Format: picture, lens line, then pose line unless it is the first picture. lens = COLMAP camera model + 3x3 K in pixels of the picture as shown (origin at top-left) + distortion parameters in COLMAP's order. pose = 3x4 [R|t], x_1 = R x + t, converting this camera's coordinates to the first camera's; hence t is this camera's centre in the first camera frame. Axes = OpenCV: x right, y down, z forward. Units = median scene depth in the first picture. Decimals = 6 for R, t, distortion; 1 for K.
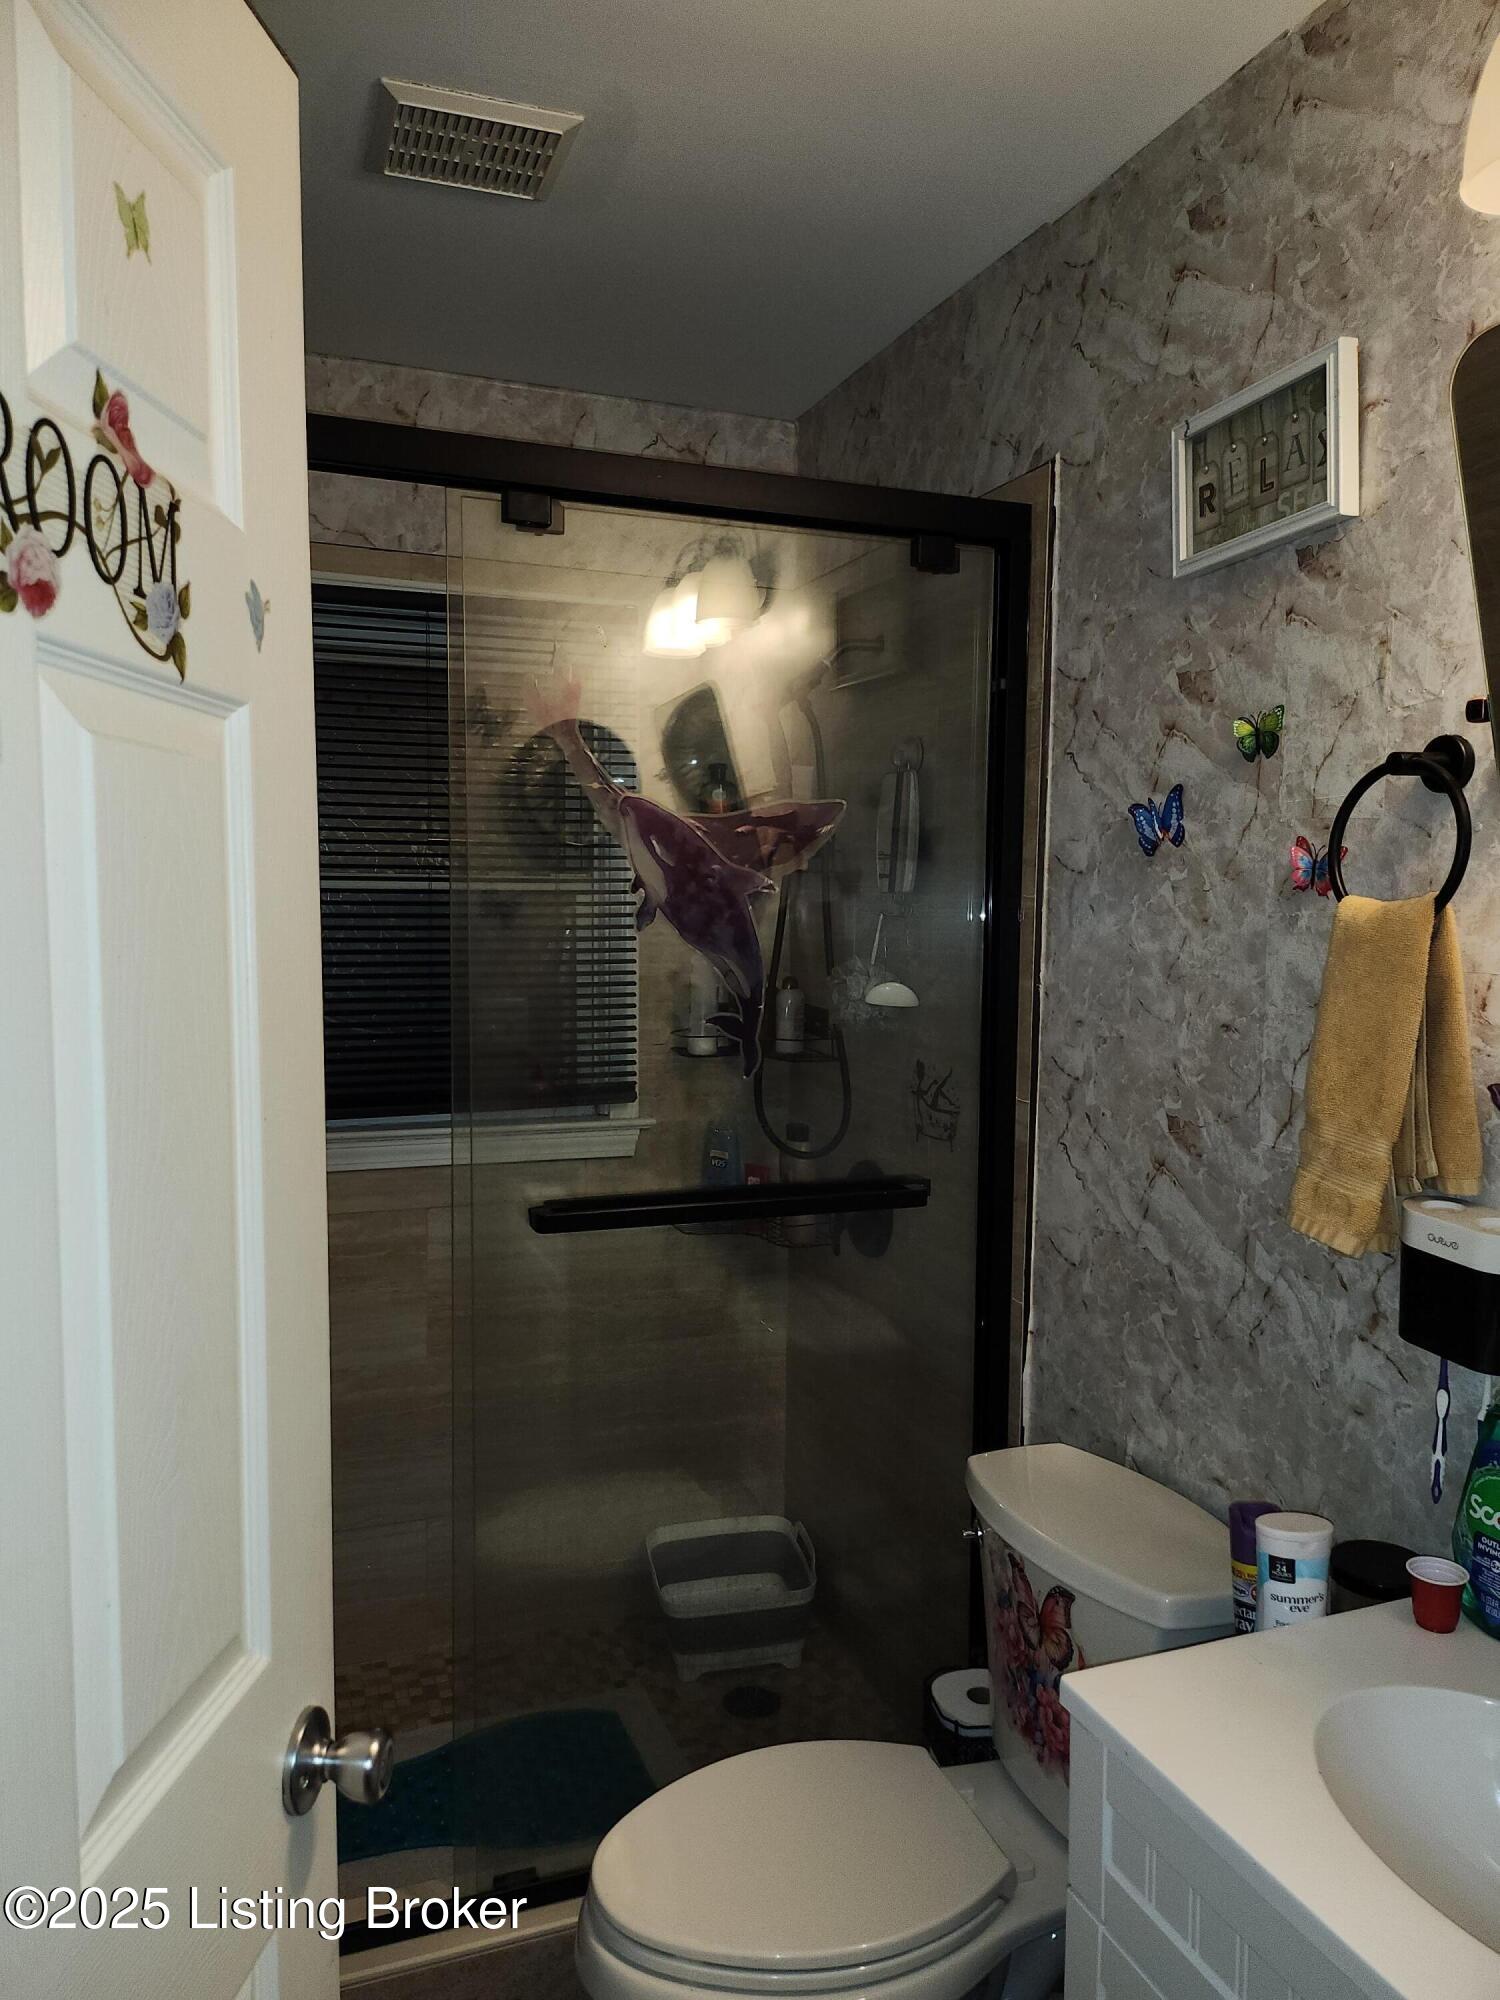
lens RADIAL K [[1401.3, 0, 745.4], [0, 1401.3, 1015.9], [0, 0, 1]] dist [0.060925, -0.064847]
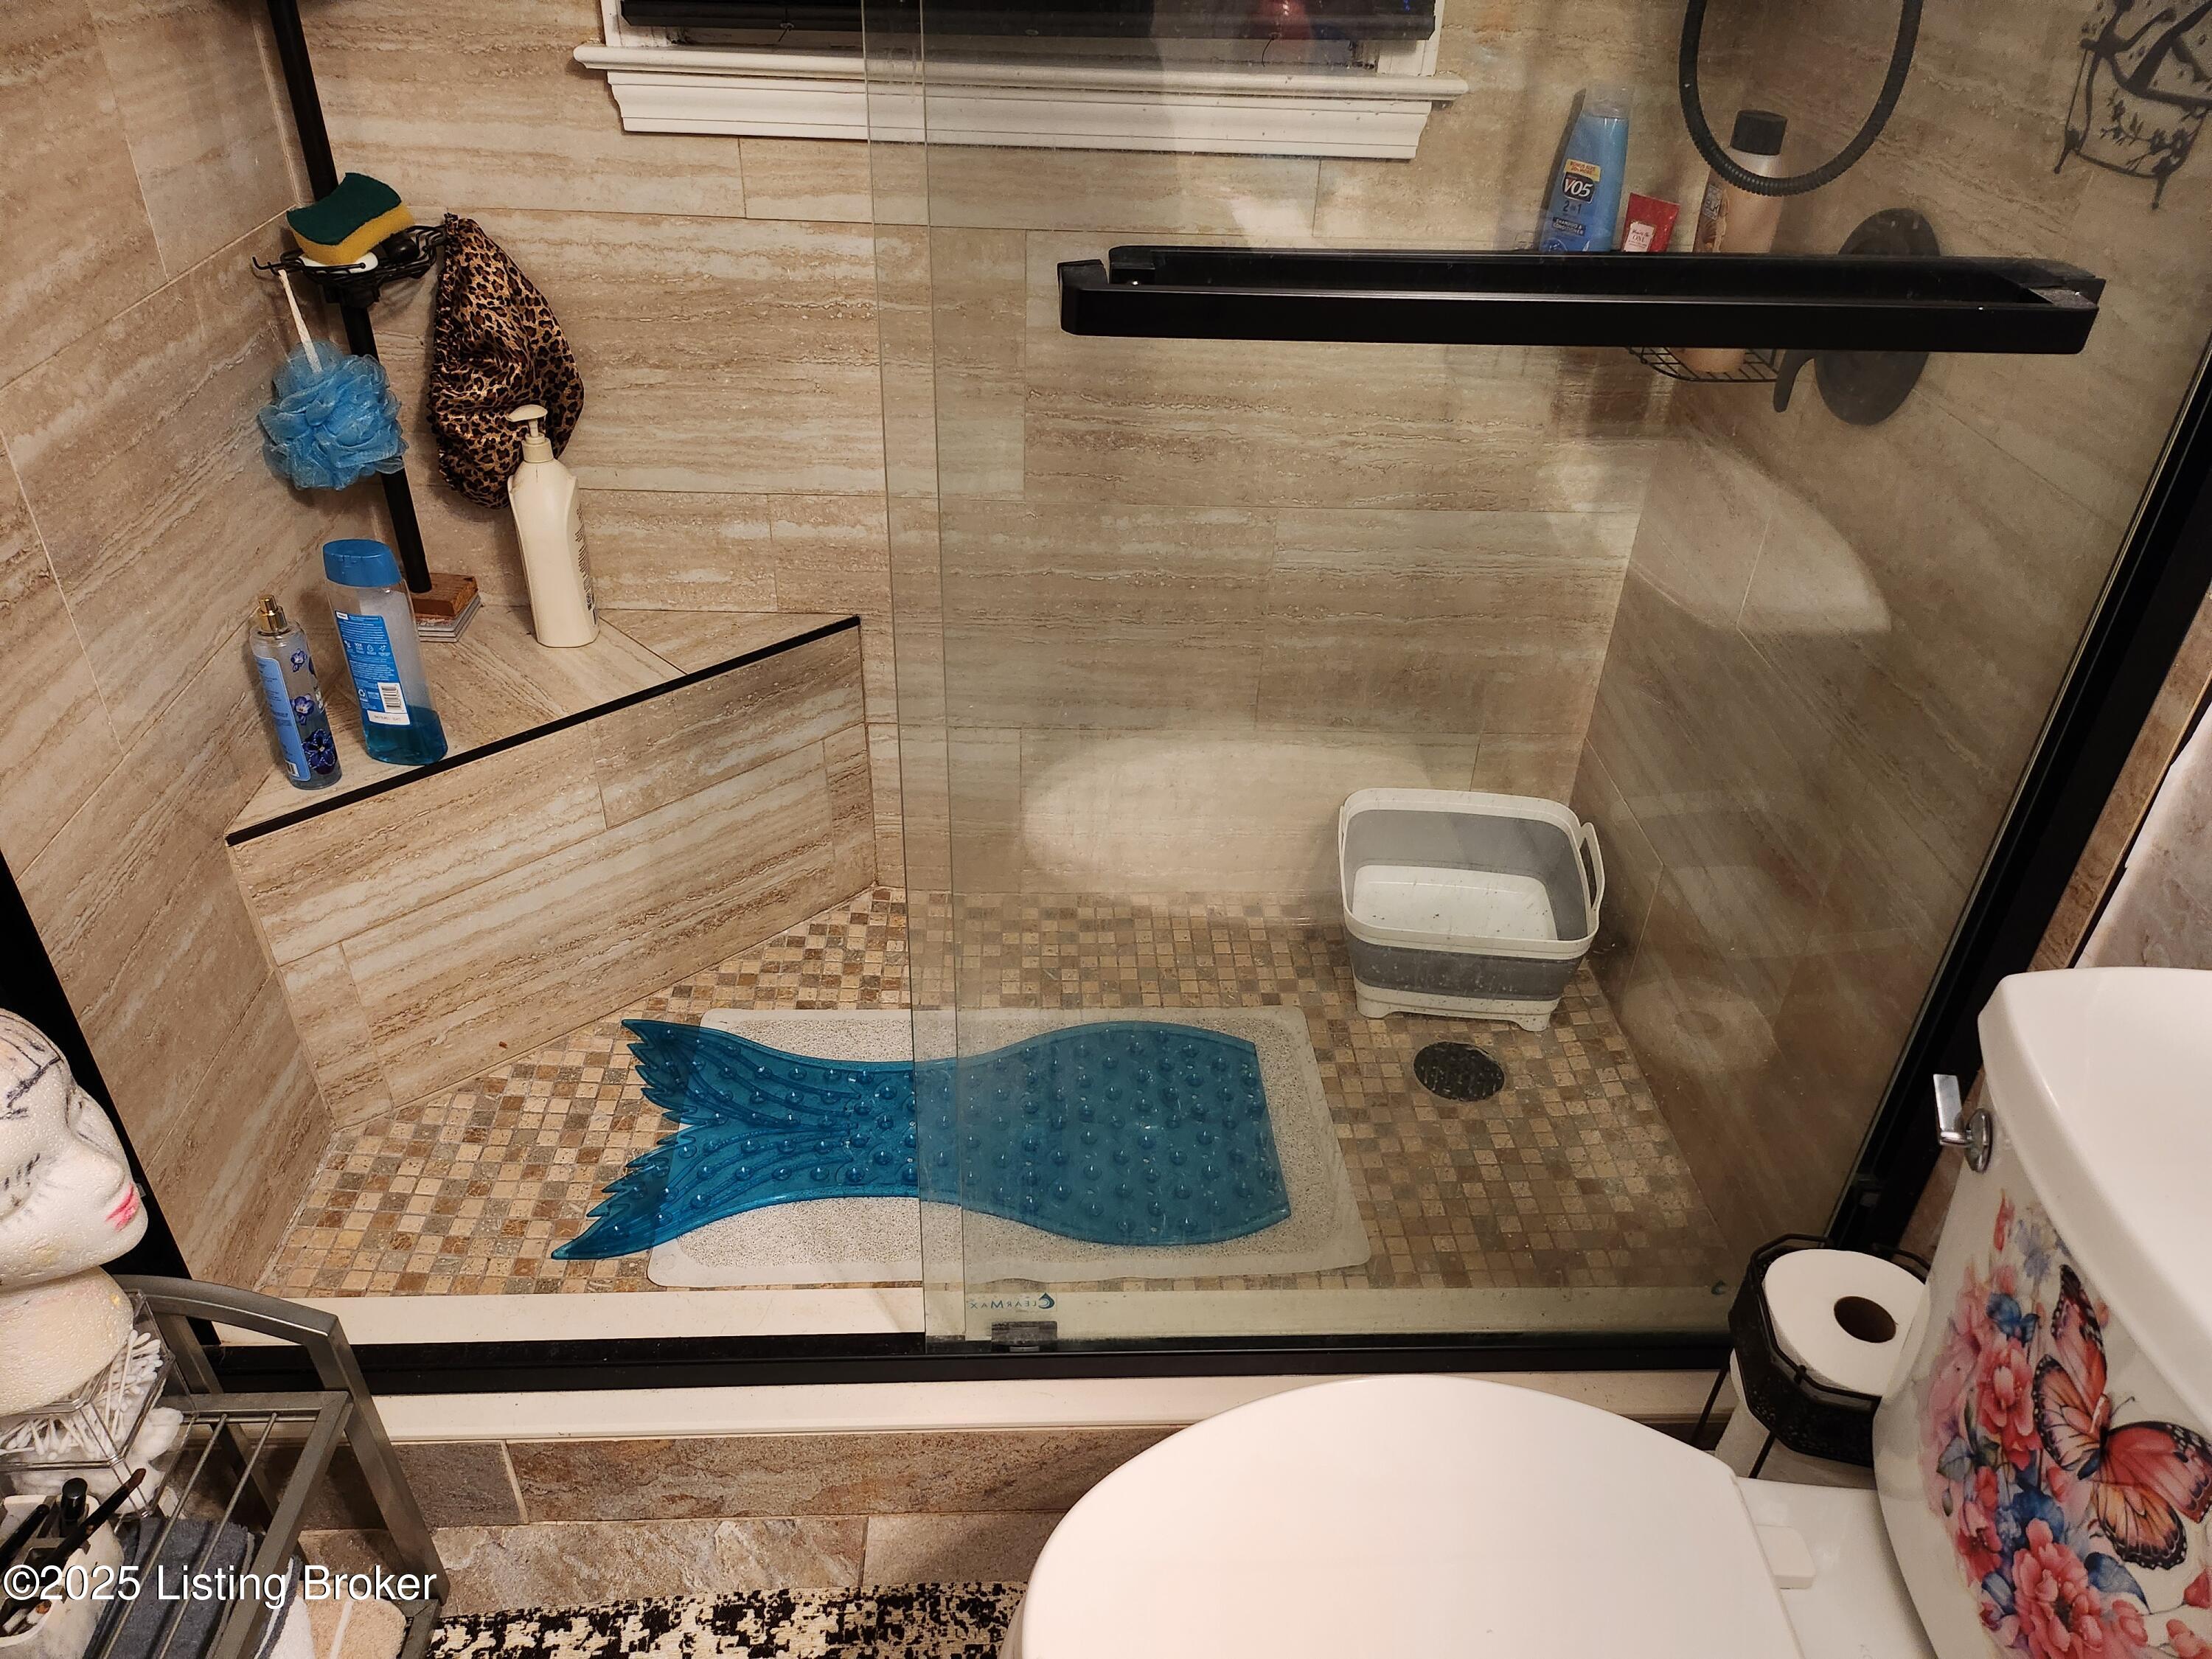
lens RADIAL K [[1549.9, 0, 1103.1], [0, 1549.9, 881.3], [0, 0, 1]] dist [0.060925, -0.064847]
pose [[0.950393, 0.196659, -0.240994, 0.006121], [-0.047736, 0.857810, 0.511746, 0.054720], [0.307366, -0.474856, 0.824644, 0.522853]]
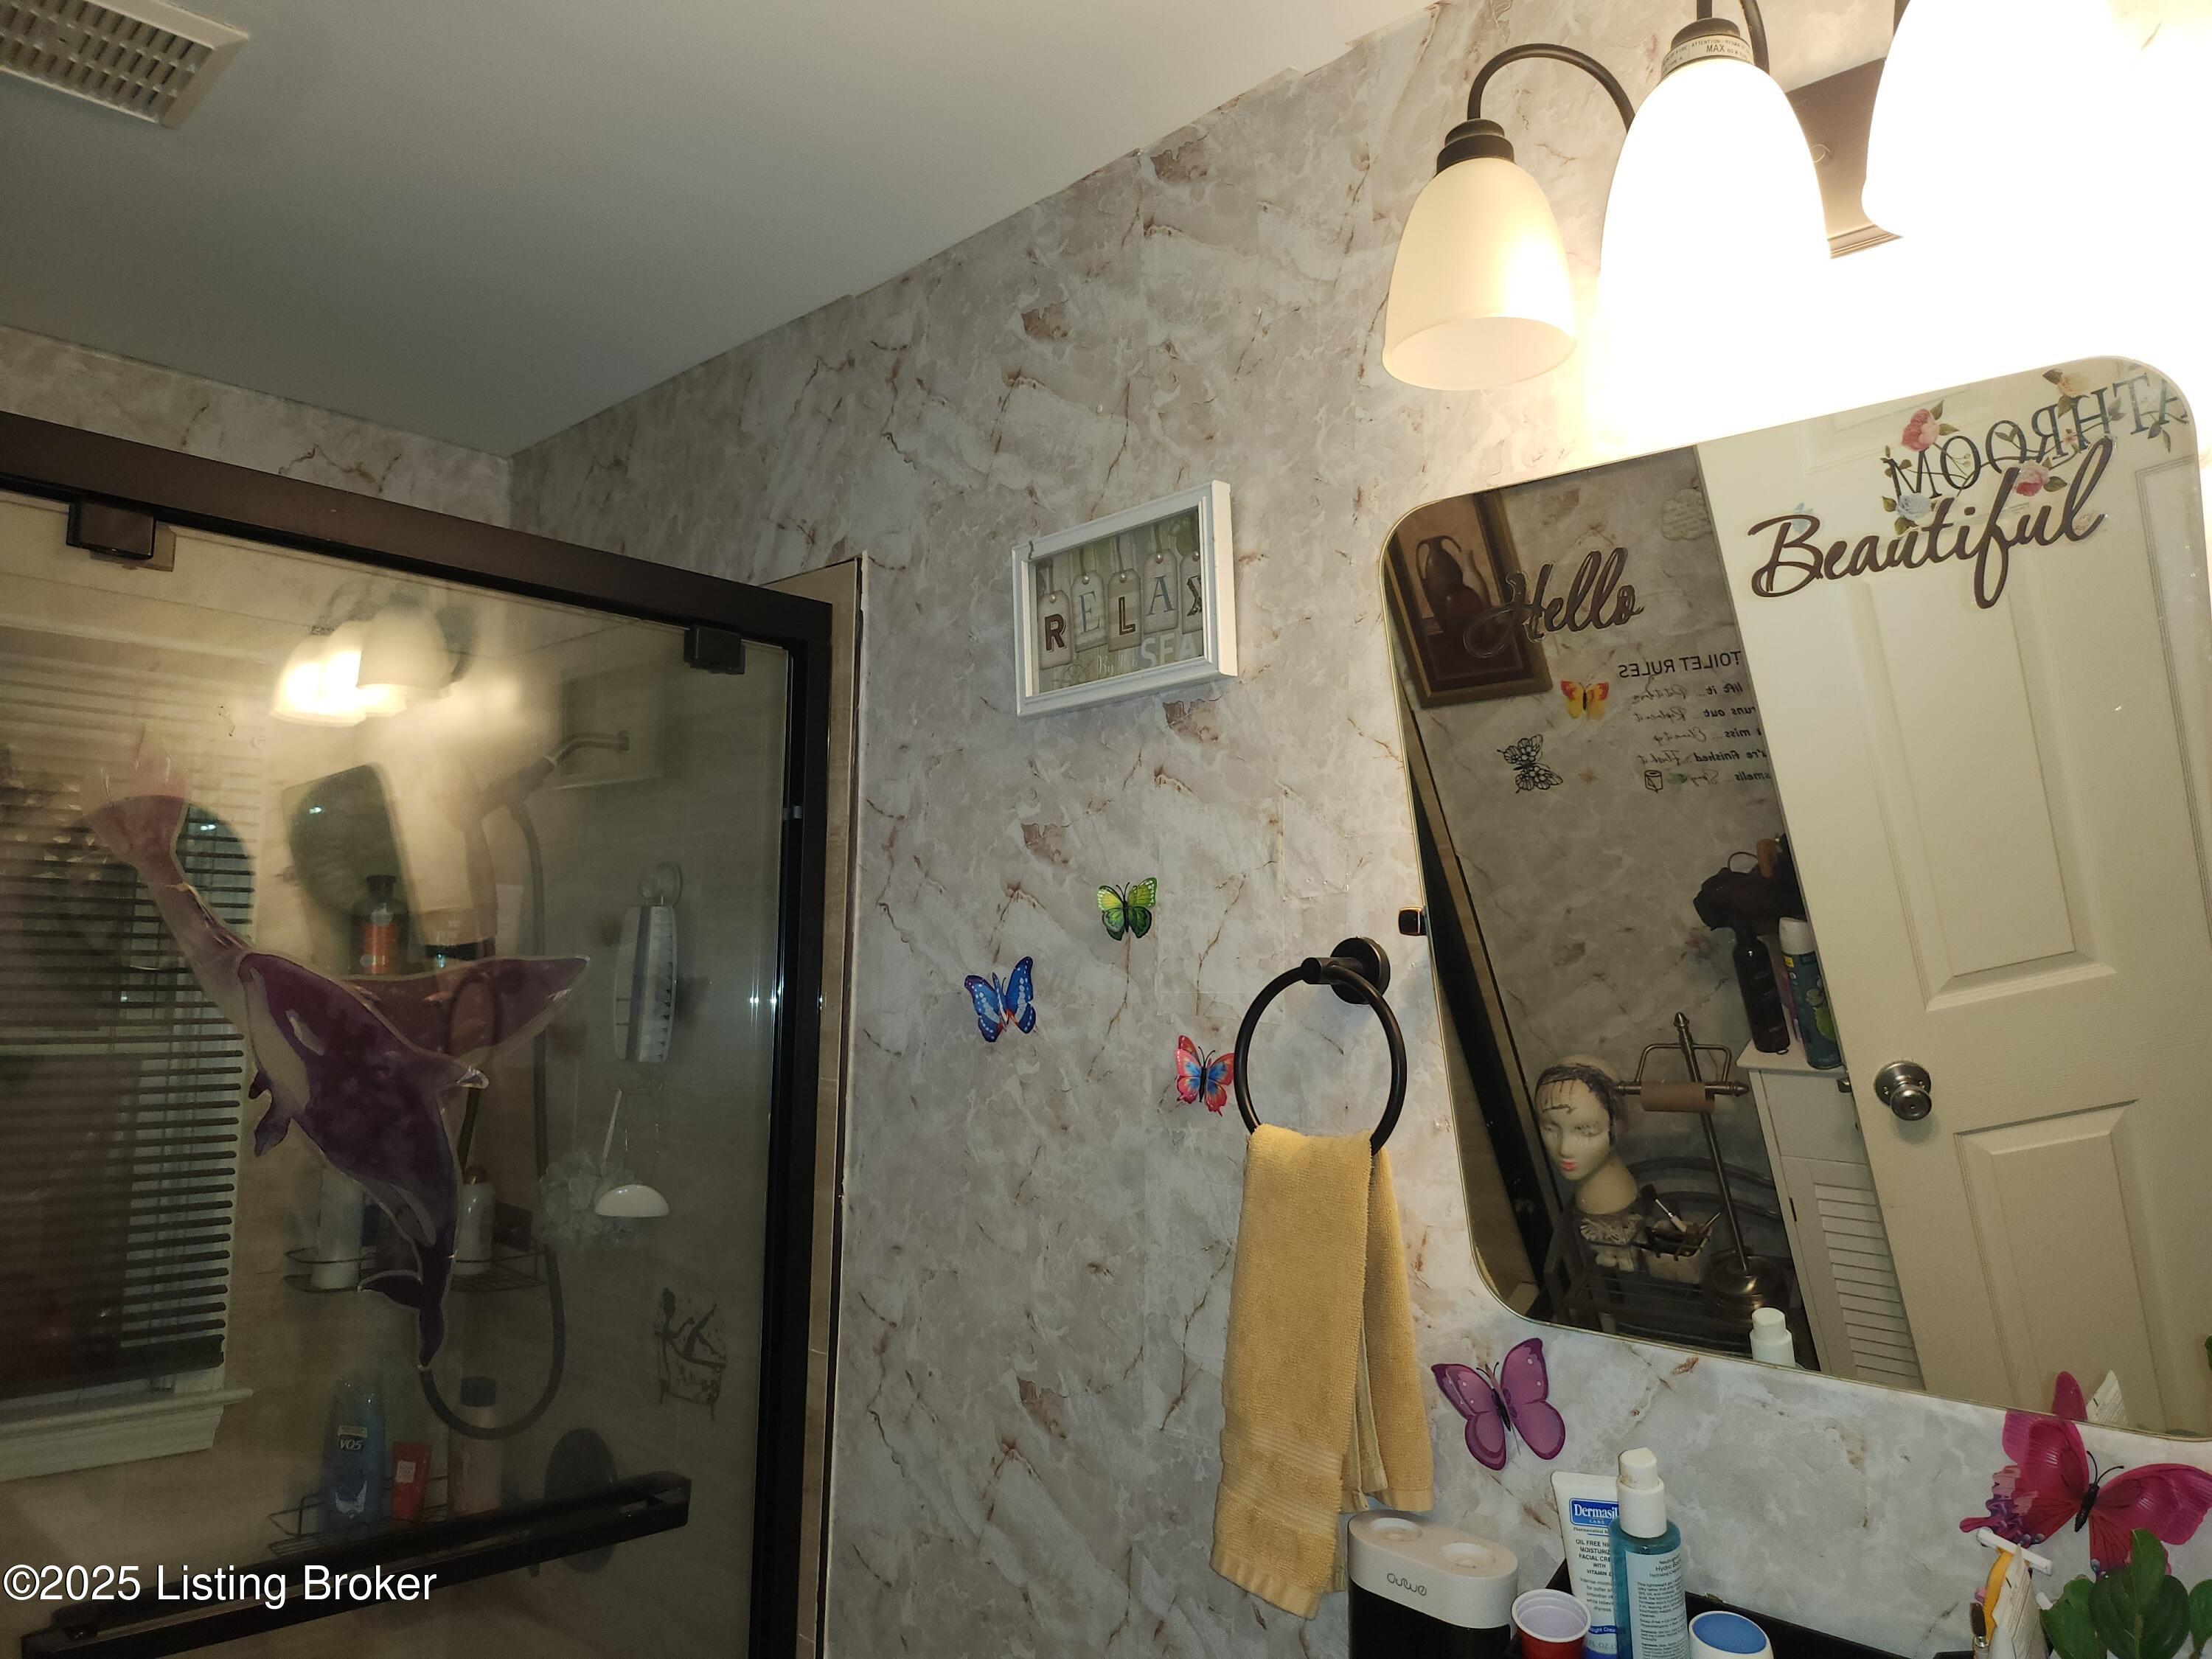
lens RADIAL K [[1549.9, 0, 1097.2], [0, 1549.9, 841.8], [0, 0, 1]] dist [0.060925, -0.064847]
pose [[0.907579, 0.046825, 0.417263, -0.032963], [0.026138, 0.985534, -0.167448, -0.072502], [-0.419068, 0.162878, 0.893226, 0.152614]]
